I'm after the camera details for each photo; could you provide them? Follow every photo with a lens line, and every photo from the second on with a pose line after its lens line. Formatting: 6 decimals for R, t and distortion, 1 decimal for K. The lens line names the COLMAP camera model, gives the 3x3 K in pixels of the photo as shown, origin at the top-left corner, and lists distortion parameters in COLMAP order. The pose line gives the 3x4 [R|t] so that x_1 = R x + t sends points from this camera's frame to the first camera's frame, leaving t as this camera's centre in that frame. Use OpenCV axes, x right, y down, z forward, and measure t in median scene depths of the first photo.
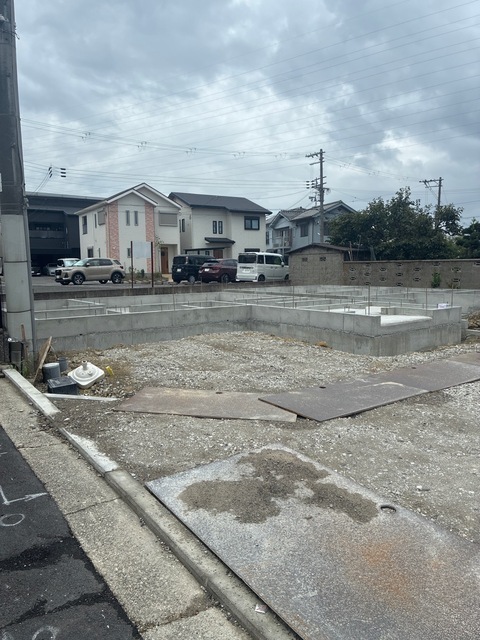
lens RADIAL K [[487.3, 0, 245.2], [0, 487.3, 324.8], [0, 0, 1]] dist [0.045465, -0.058475]
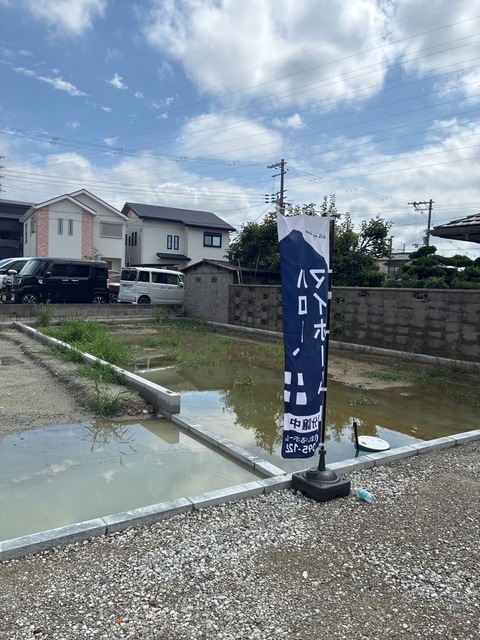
lens RADIAL K [[487.3, 0, 242.2], [0, 487.3, 319.6], [0, 0, 1]] dist [0.045465, -0.058475]
pose [[0.997432, 0.051655, -0.049614, 0.138300], [-0.054305, 0.997083, -0.053625, -0.017760], [0.046699, 0.056182, 0.997328, 0.126592]]
